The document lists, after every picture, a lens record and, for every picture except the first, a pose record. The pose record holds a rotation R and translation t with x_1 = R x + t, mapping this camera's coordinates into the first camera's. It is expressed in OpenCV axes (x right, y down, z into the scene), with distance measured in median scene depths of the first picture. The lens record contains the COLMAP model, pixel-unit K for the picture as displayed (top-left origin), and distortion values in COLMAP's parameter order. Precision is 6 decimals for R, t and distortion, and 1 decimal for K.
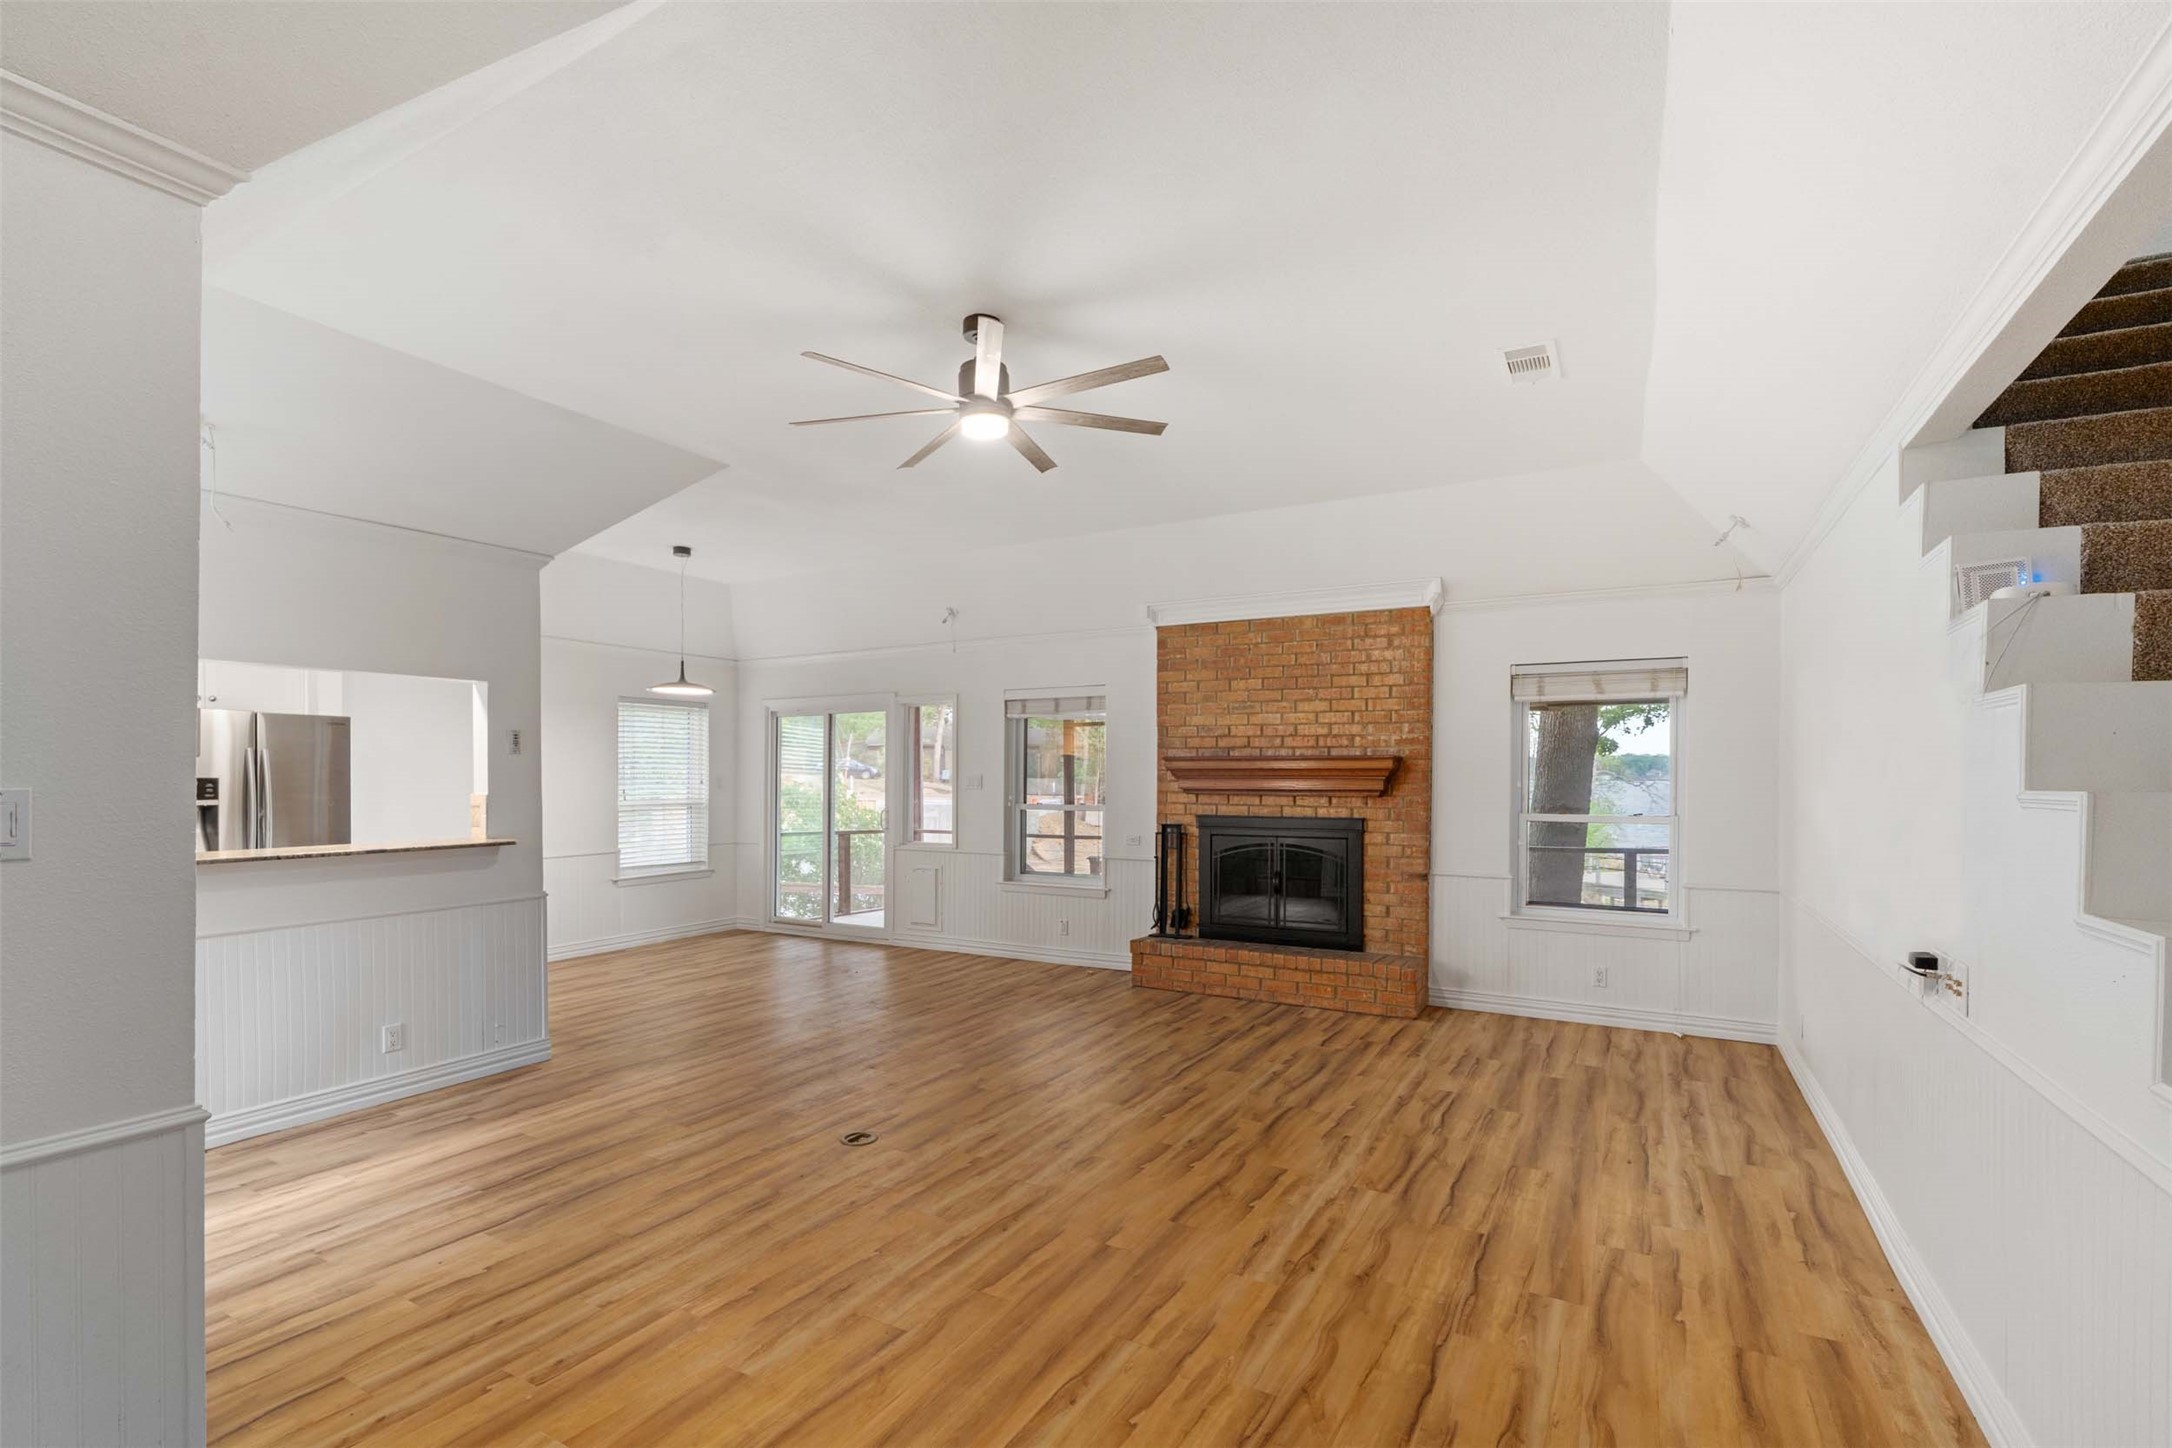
lens RADIAL K [[964.1, 0, 1083.8], [0, 964.1, 775.8], [0, 0, 1]] dist [-0.001920, -0.000093]
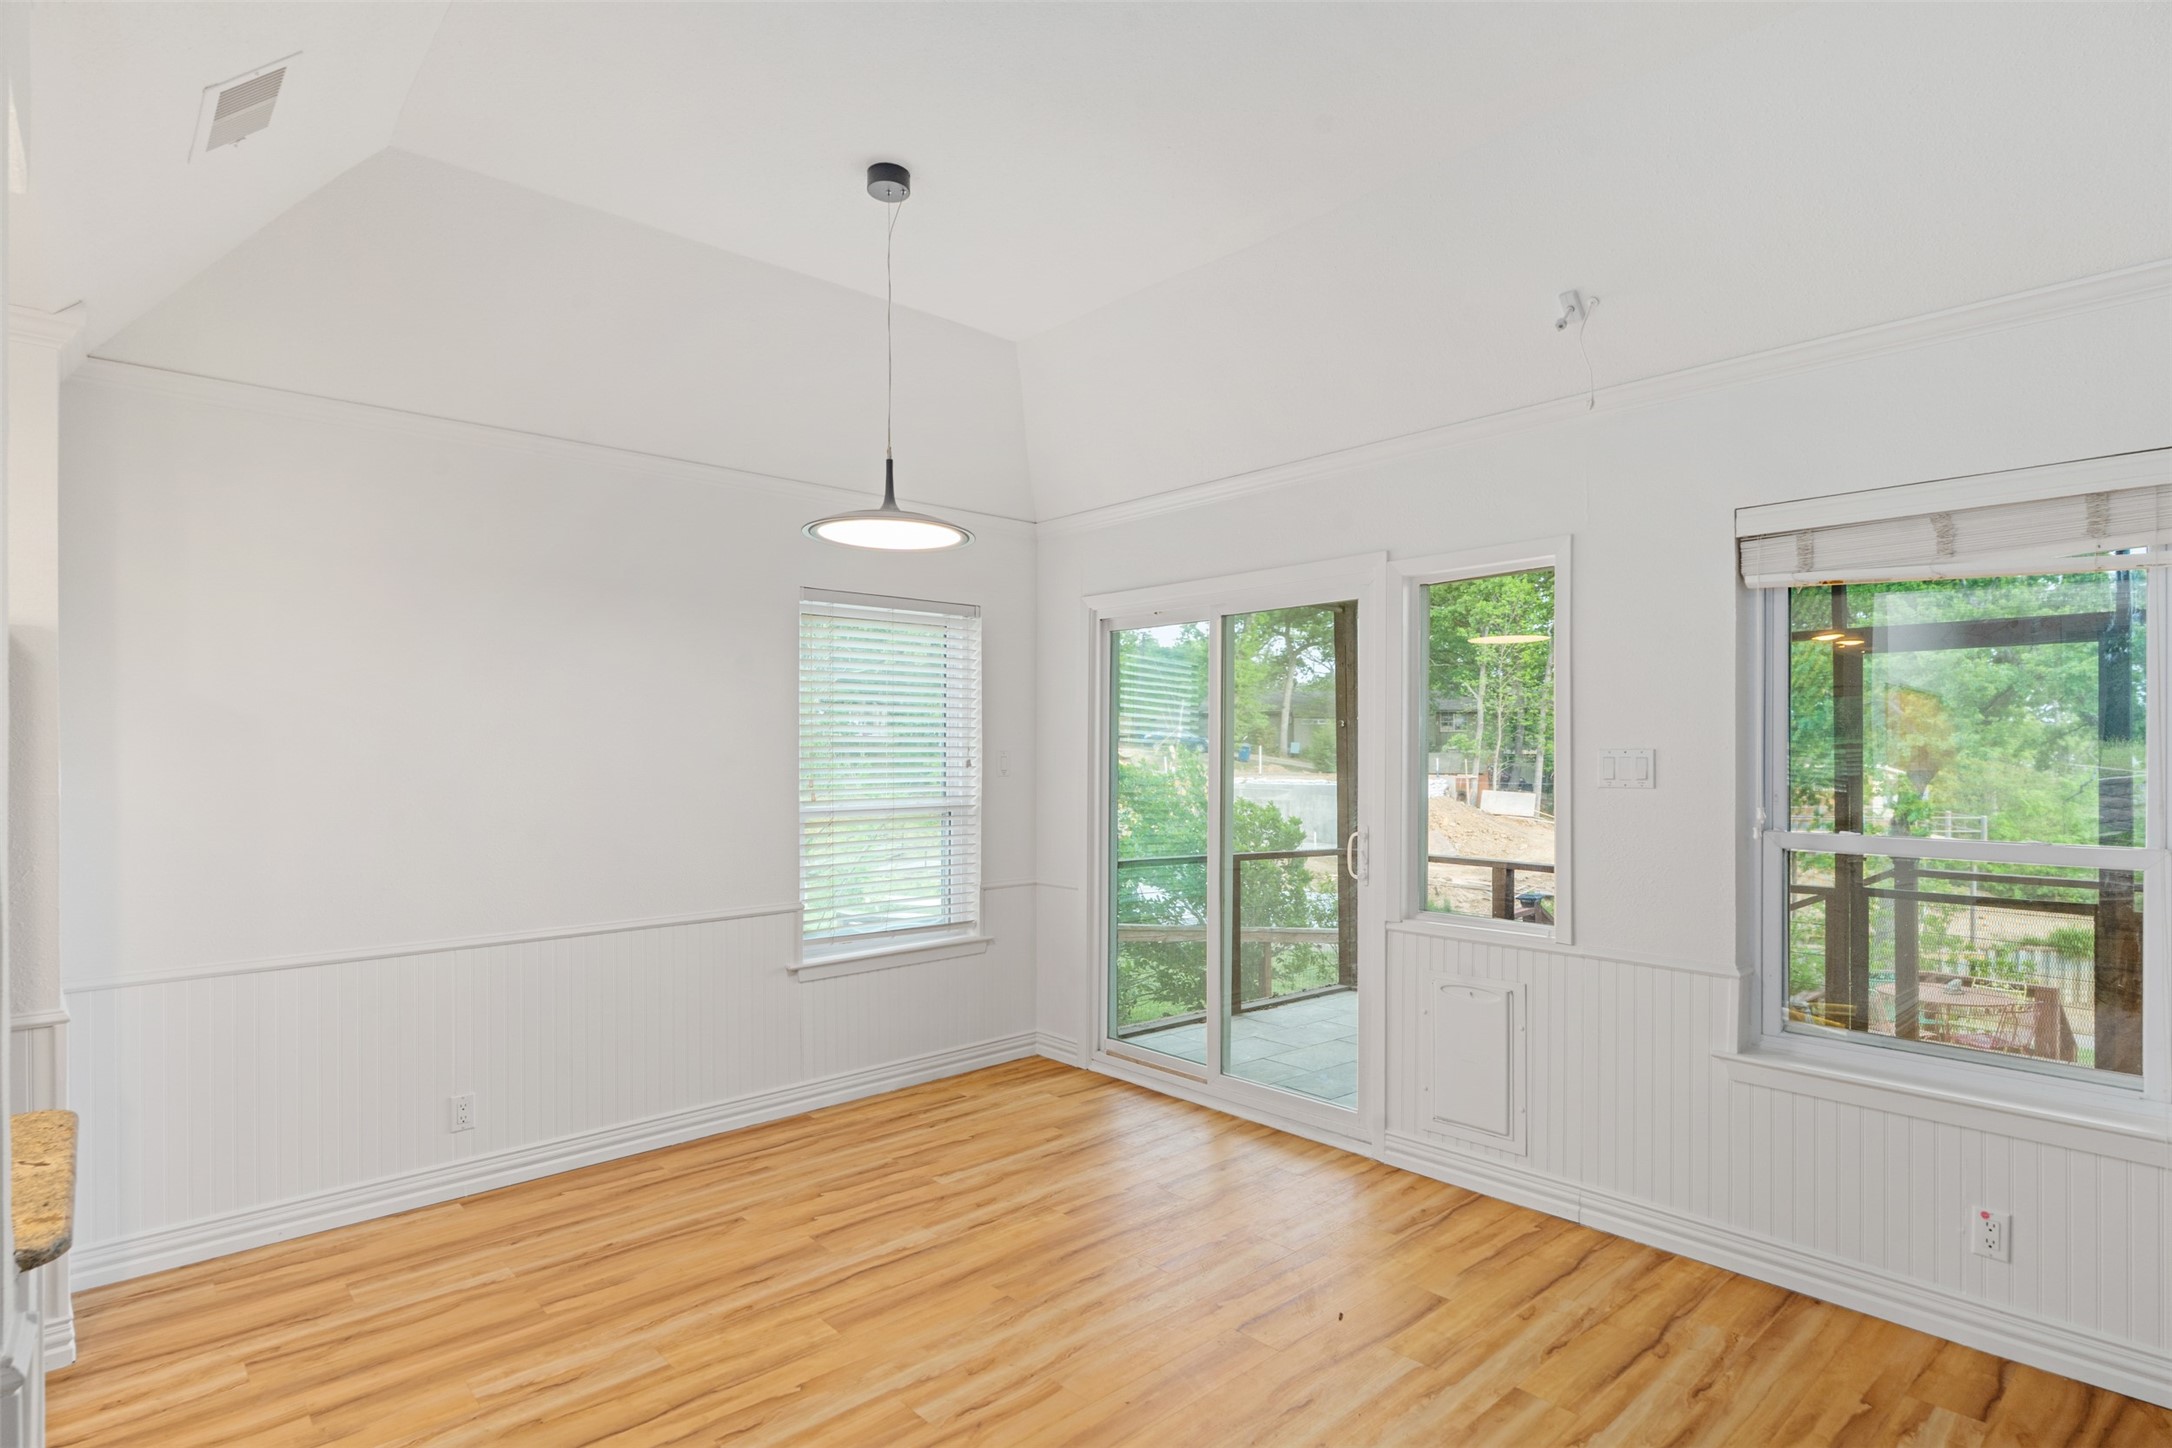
lens RADIAL K [[1103.8, 0, 1103.5], [0, 1103.8, 745.6], [0, 0, 1]] dist [0.000016, 0.000000]
pose [[0.953931, -0.000672, -0.300026, -0.229715], [-0.000197, 0.999996, -0.002869, -0.001324], [0.300027, 0.002796, 0.953927, 0.690354]]
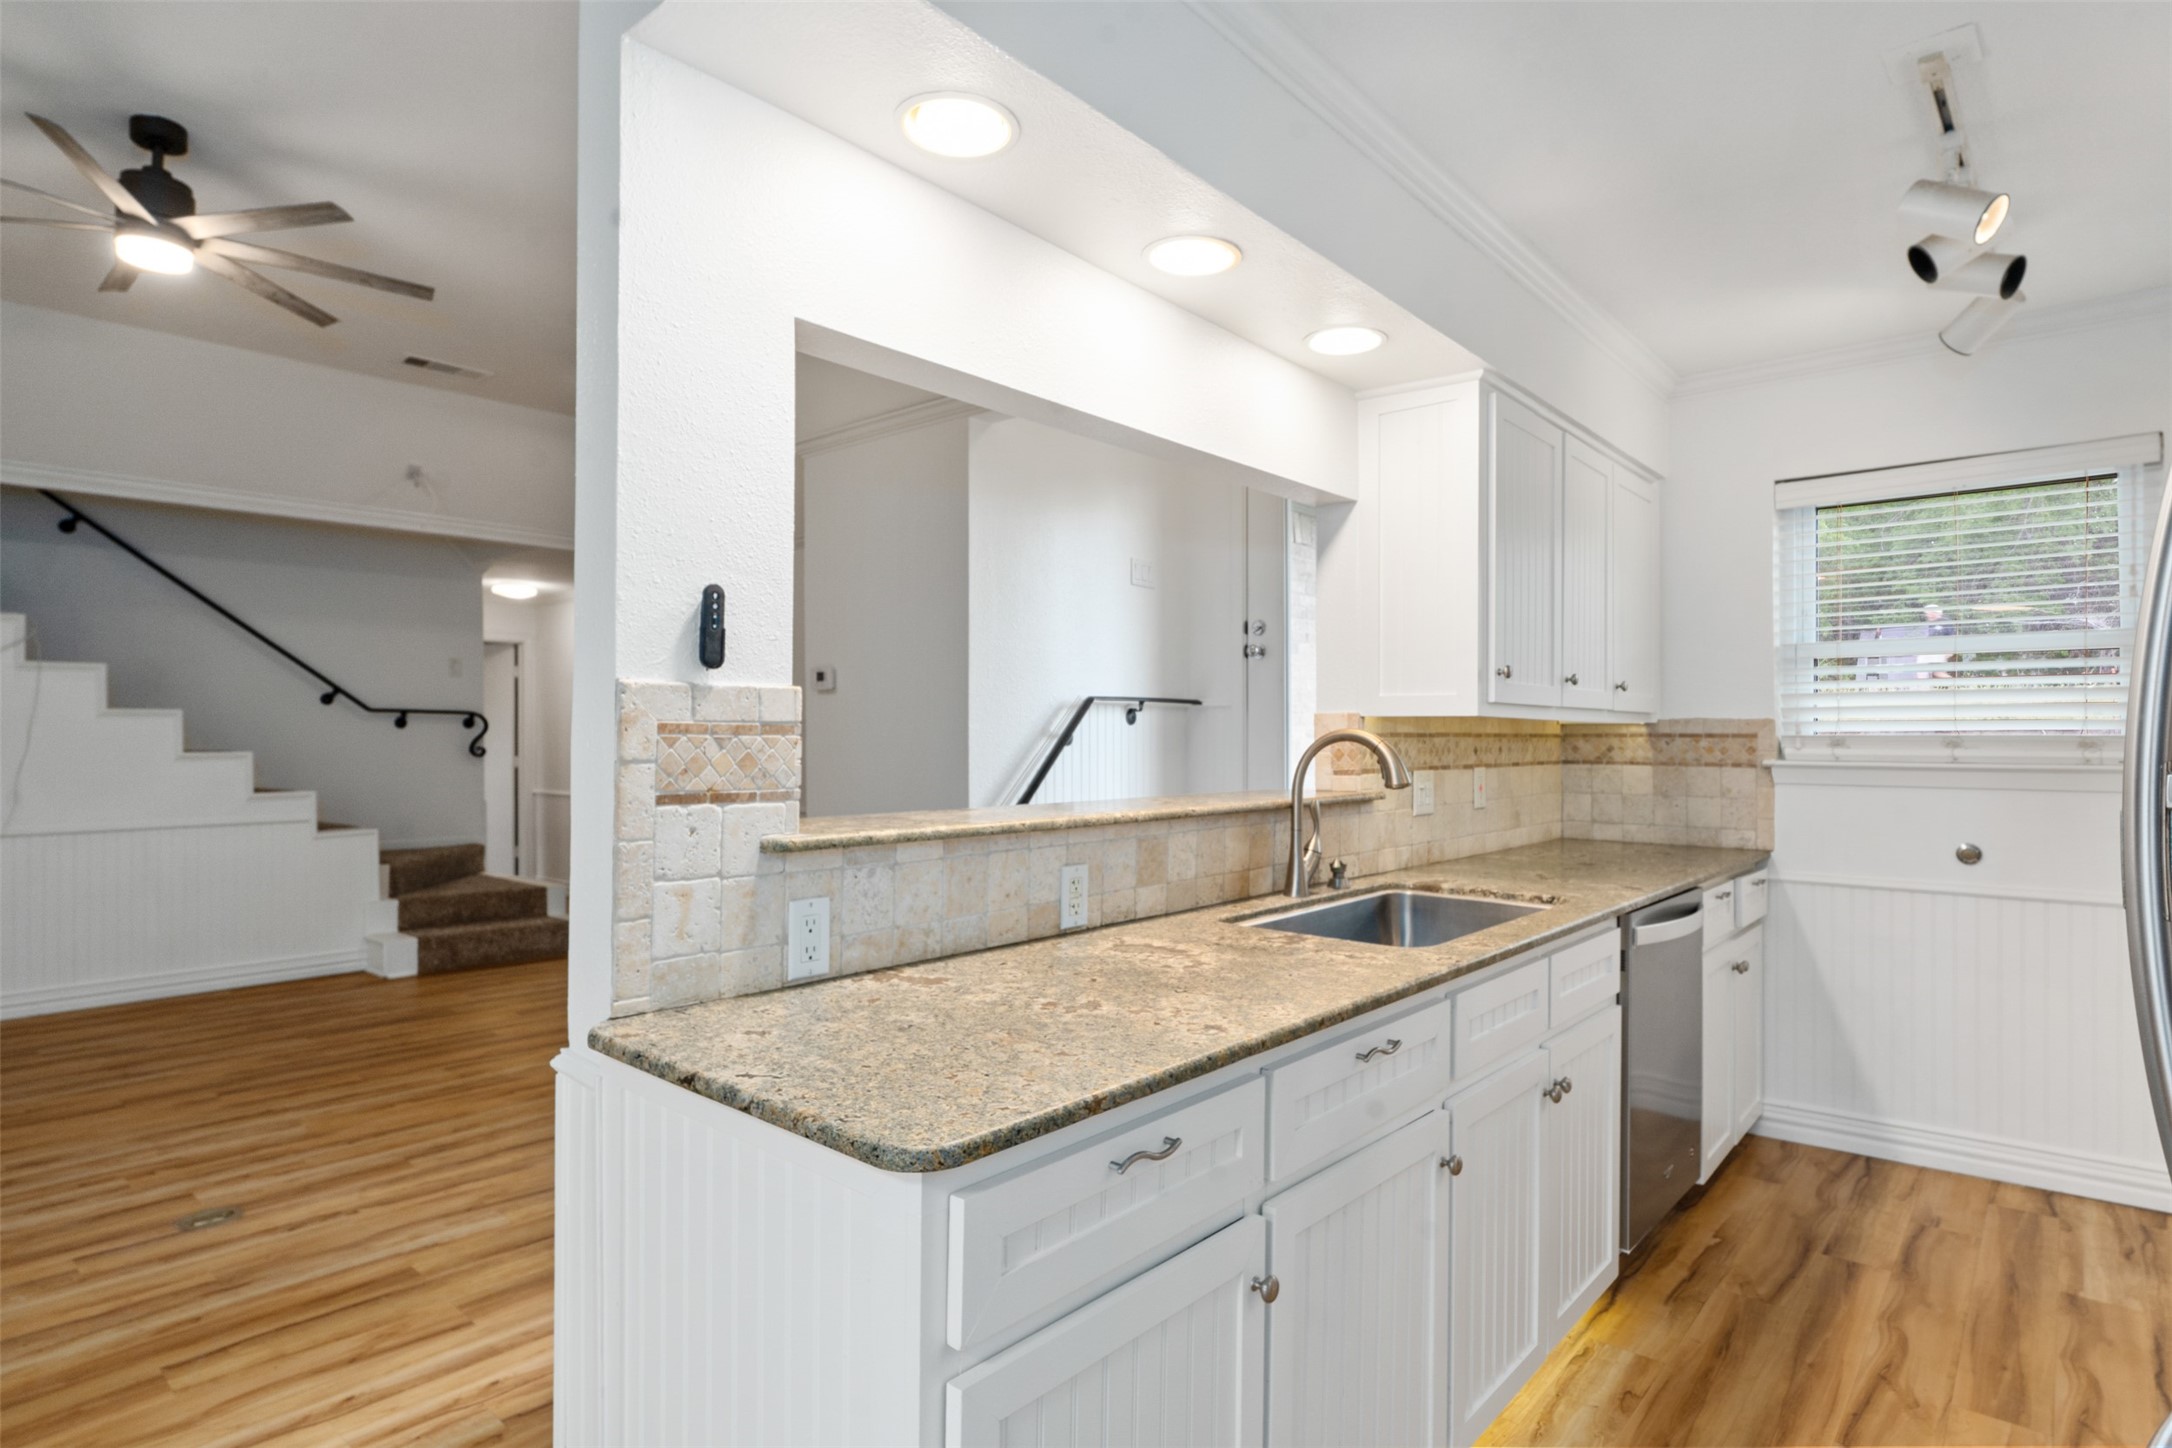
lens RADIAL K [[1149.8, 0, 1086.9], [0, 1149.8, 727.1], [0, 0, 1]] dist [-0.003913, -0.000921]
pose [[-0.979405, 0.002178, 0.201894, -0.616823], [0.000949, 0.999980, -0.006185, 0.025203], [-0.201904, -0.005866, -0.979388, 1.032138]]
